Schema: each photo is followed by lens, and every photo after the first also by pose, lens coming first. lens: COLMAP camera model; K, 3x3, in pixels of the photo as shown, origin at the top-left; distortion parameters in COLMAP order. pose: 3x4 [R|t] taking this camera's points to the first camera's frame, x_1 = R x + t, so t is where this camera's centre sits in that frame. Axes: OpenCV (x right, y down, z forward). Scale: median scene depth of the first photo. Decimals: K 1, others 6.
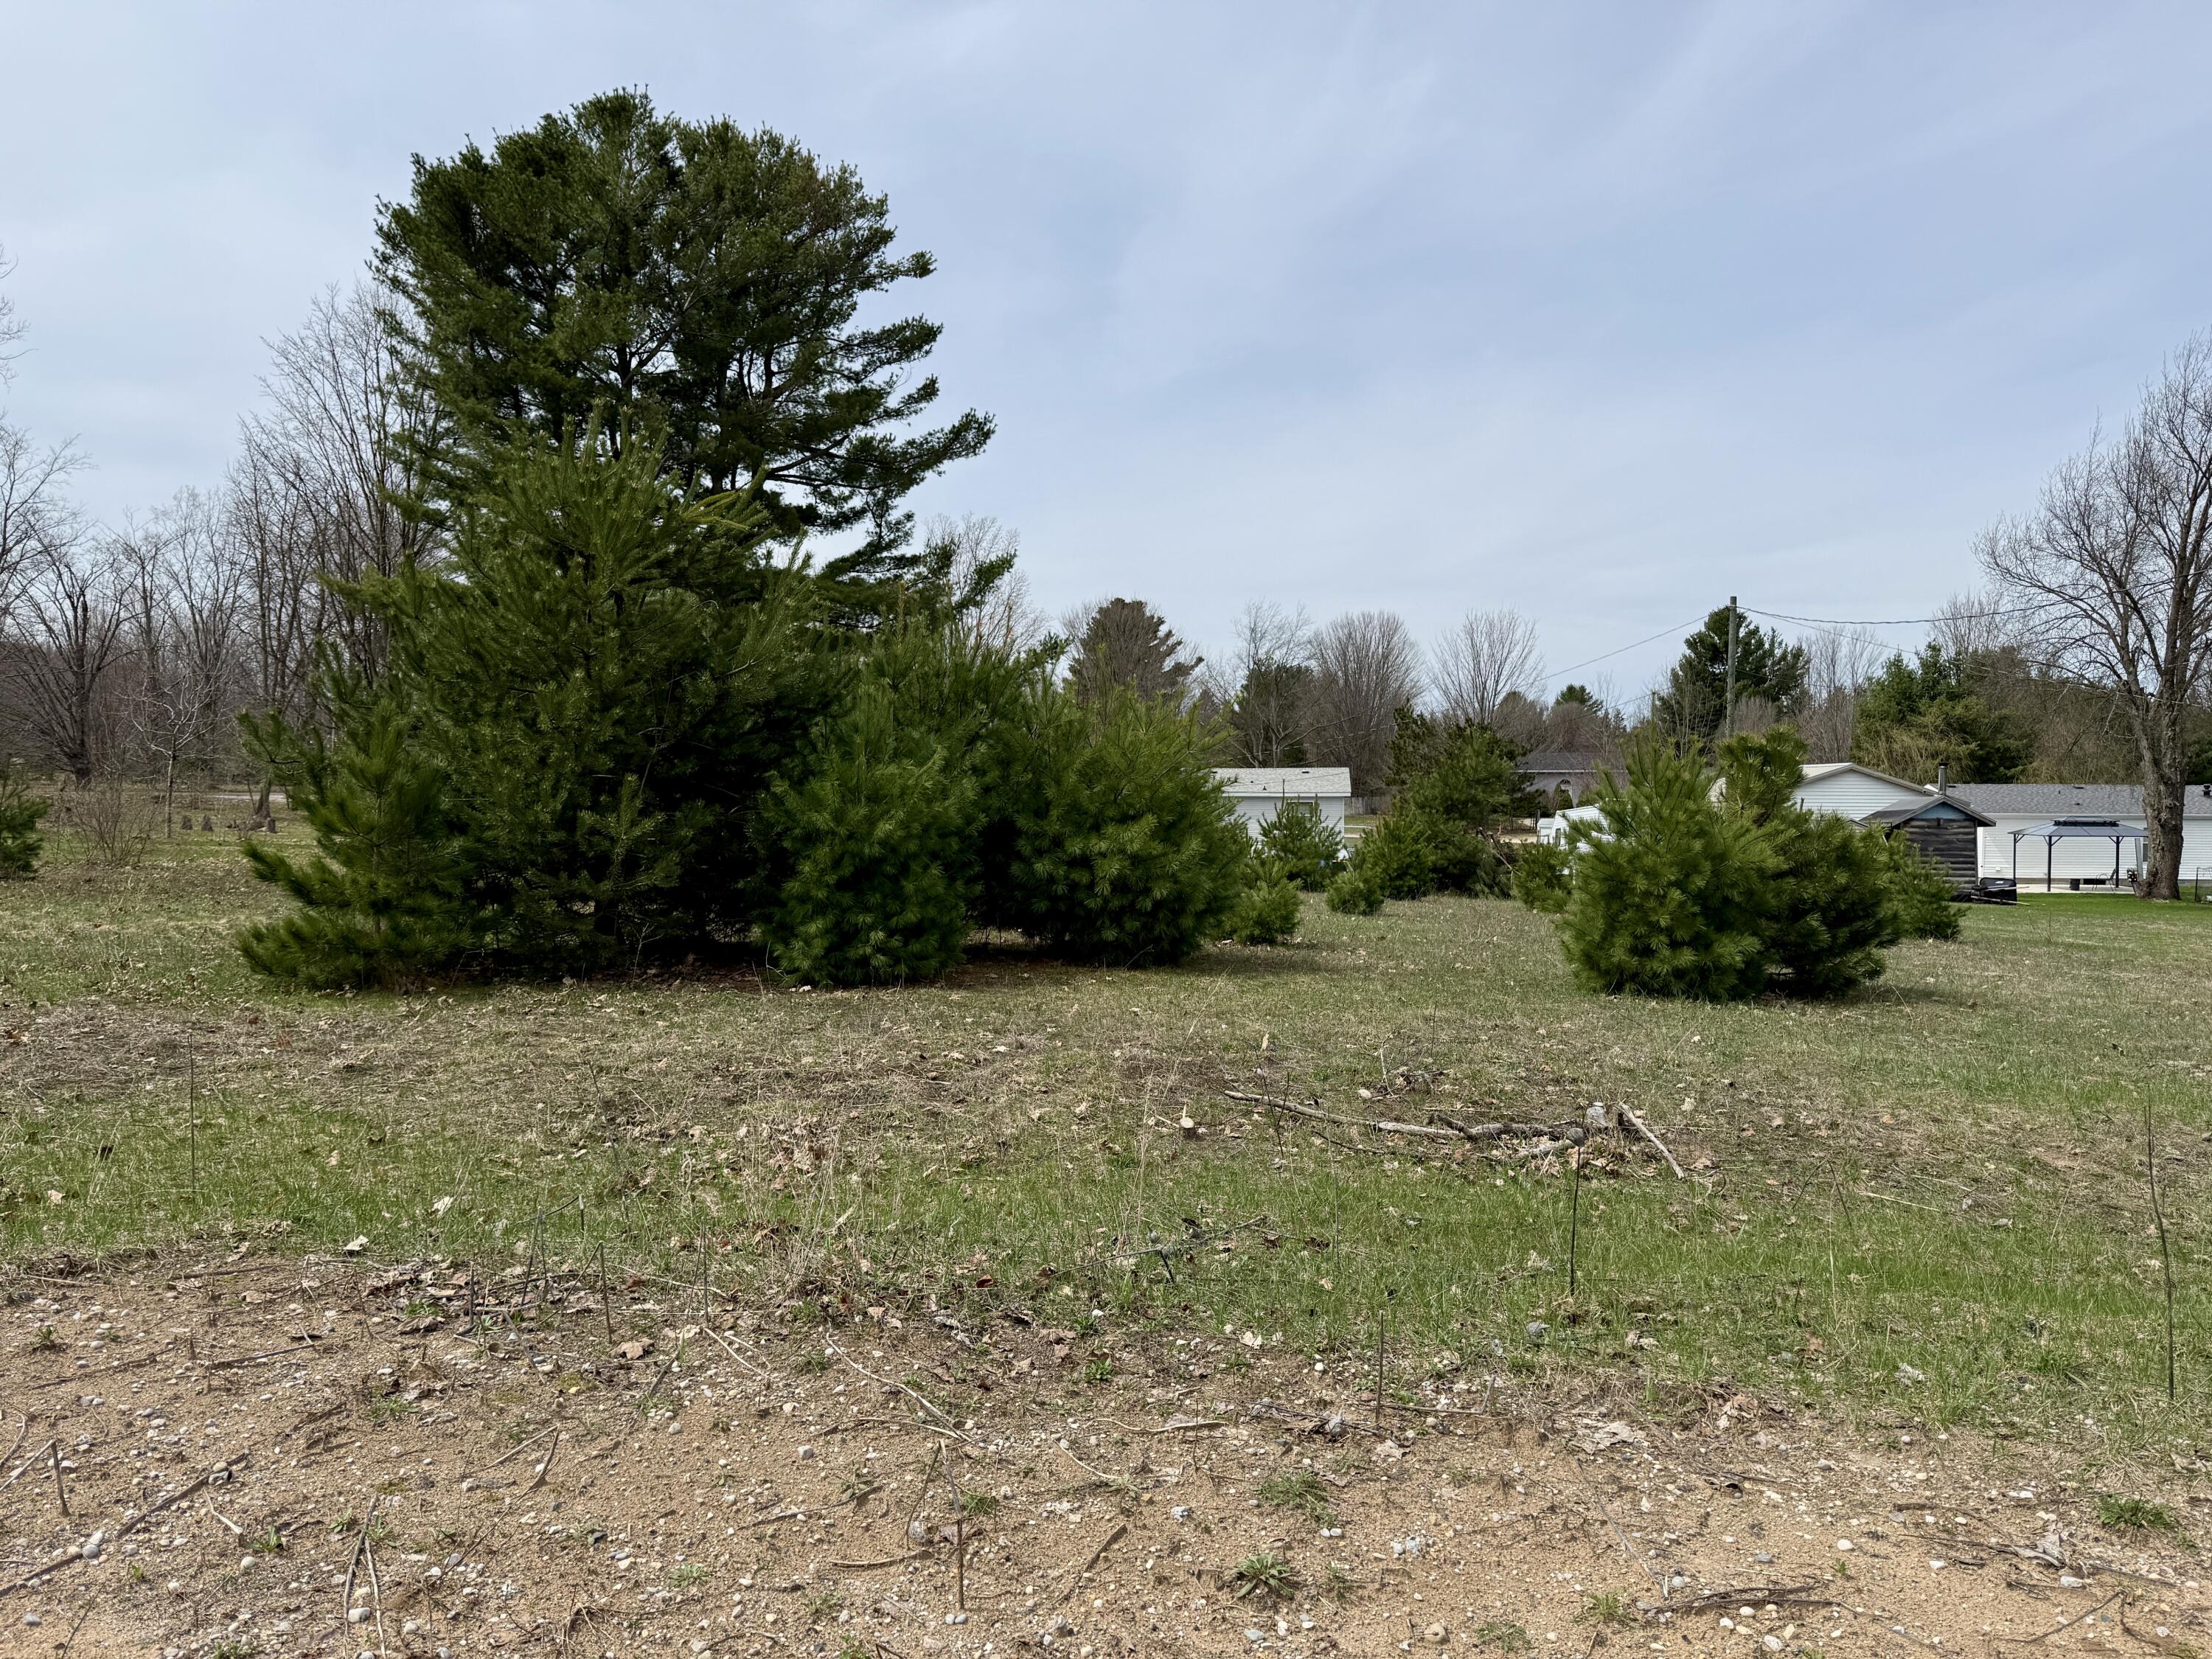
lens RADIAL K [[1518.7, 0, 1112.2], [0, 1518.7, 820.0], [0, 0, 1]] dist [0.011639, -0.025854]
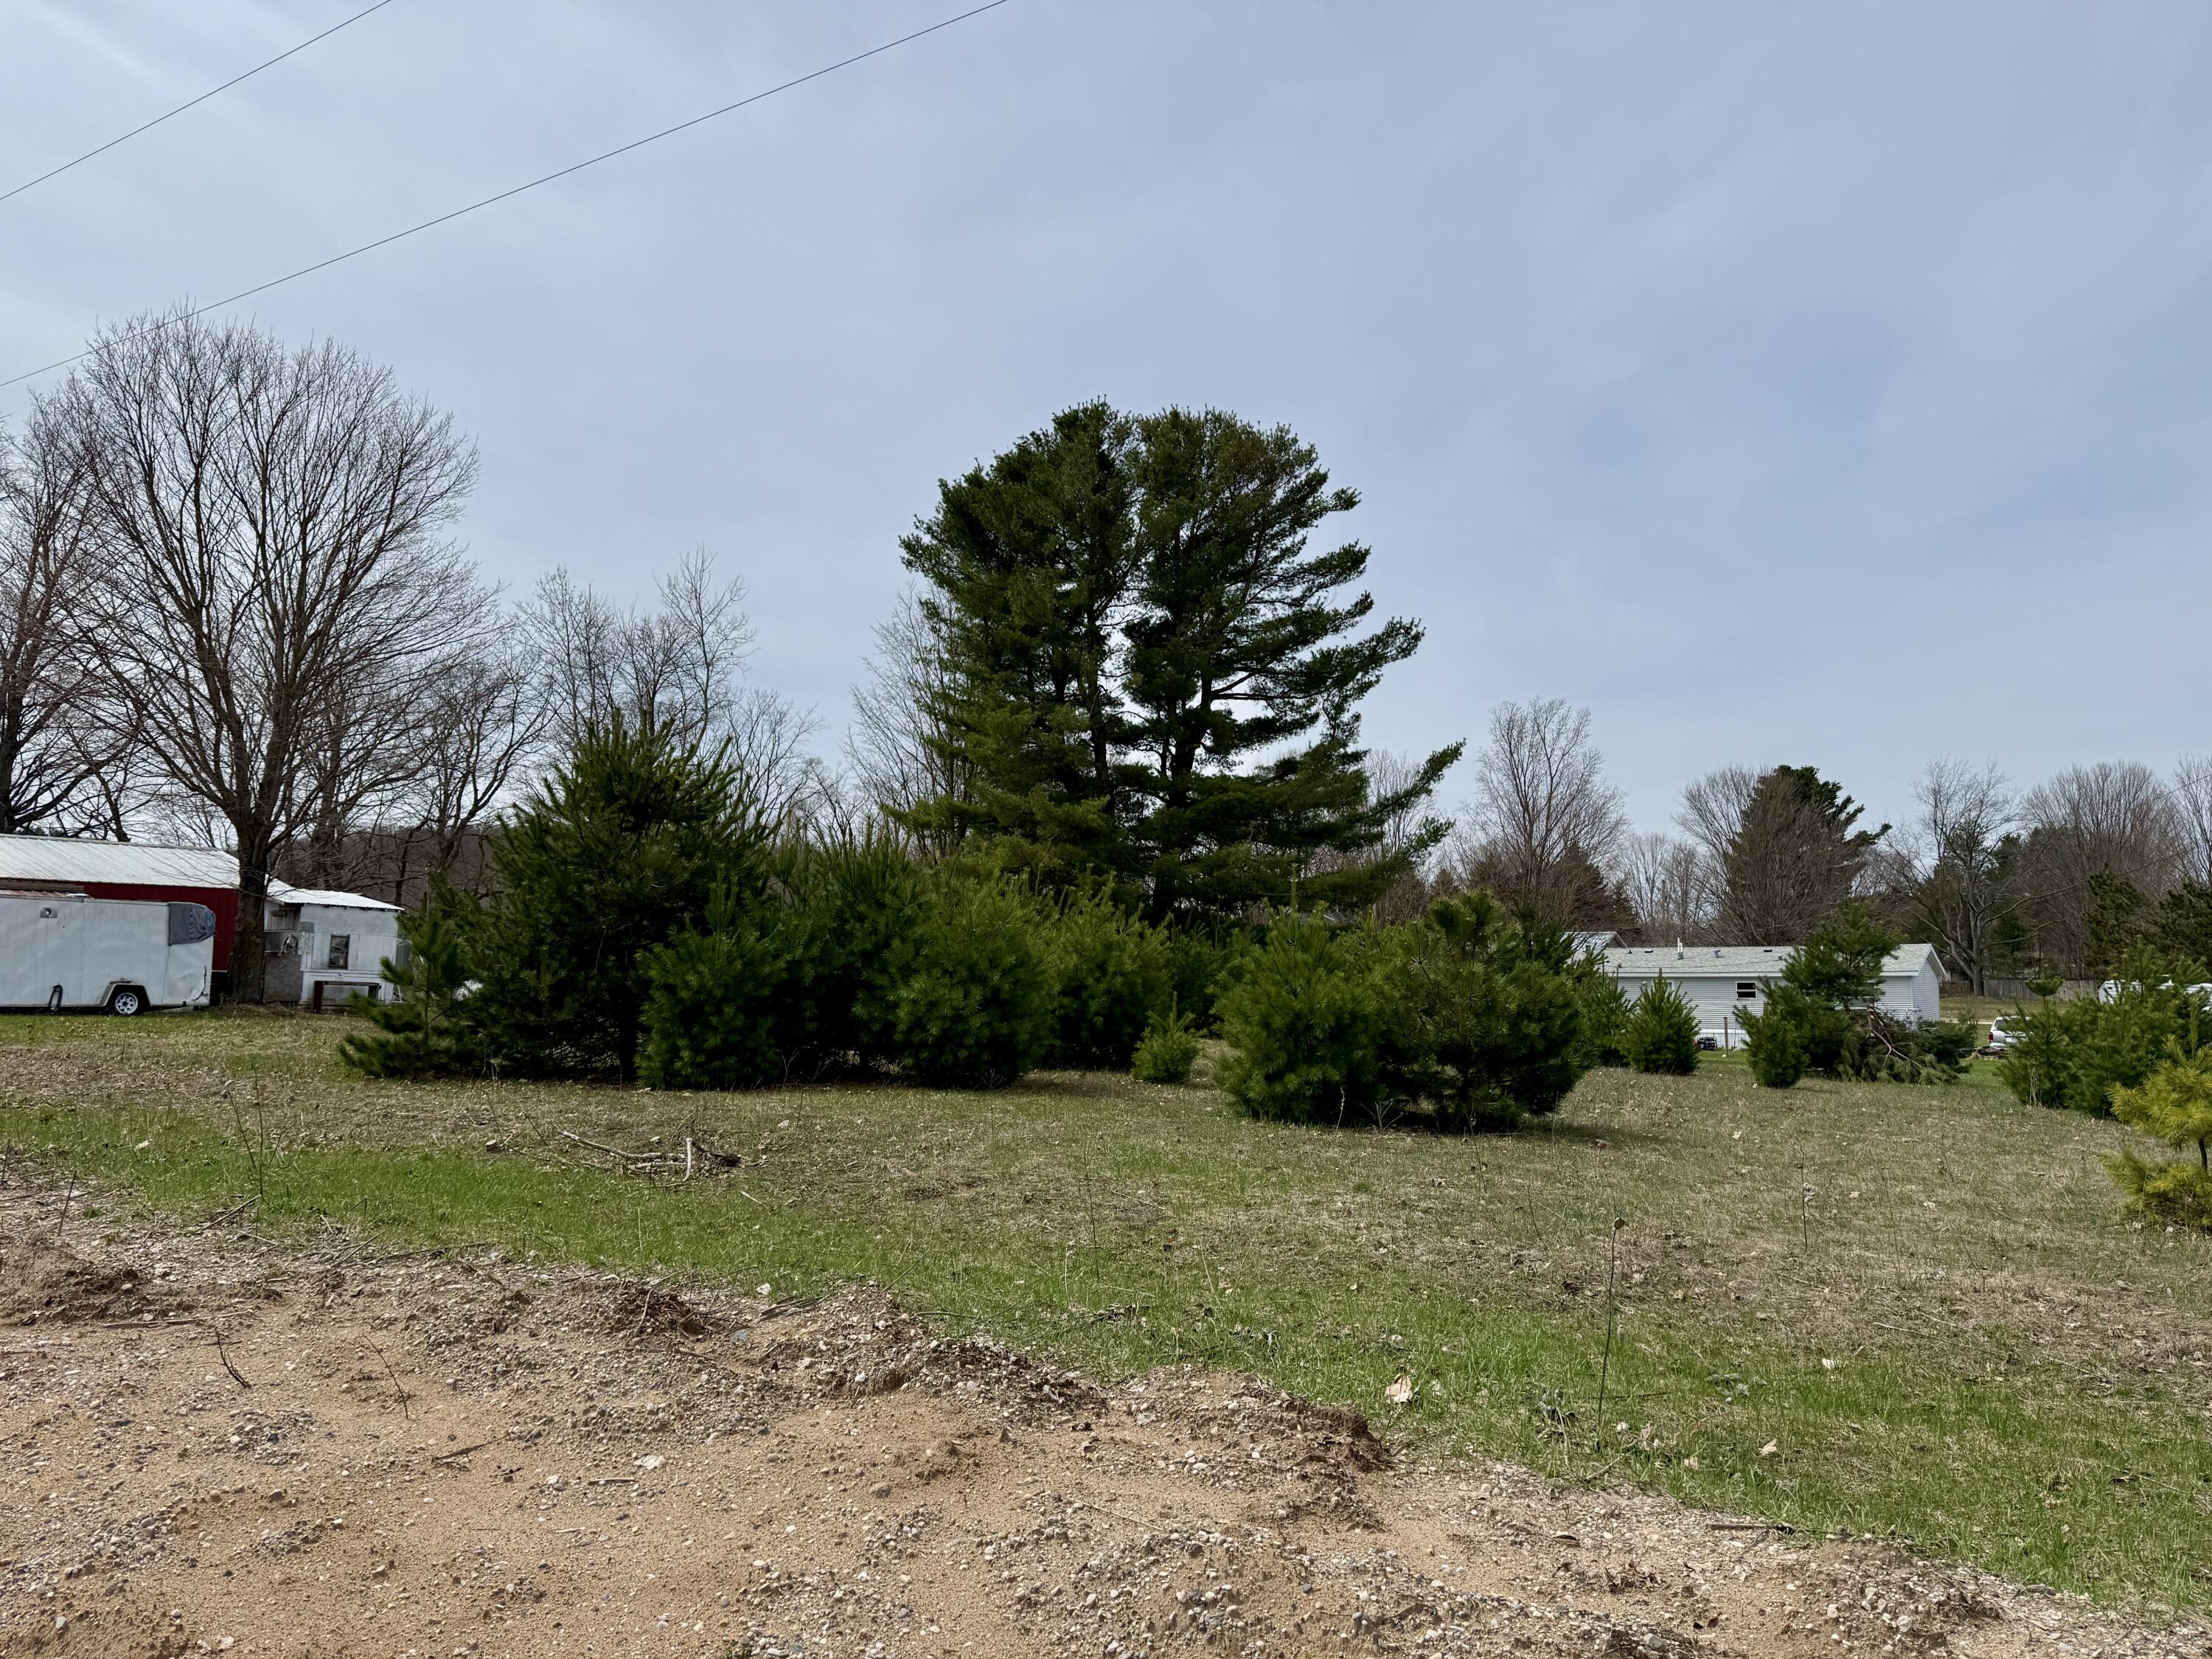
lens RADIAL K [[1518.7, 0, 1101.8], [0, 1518.7, 828.9], [0, 0, 1]] dist [0.011639, -0.025854]
pose [[0.883571, -0.045558, -0.466076, 0.223057], [-0.008360, 0.993564, -0.112966, 0.005753], [0.468222, 0.103710, 0.877503, -0.044211]]
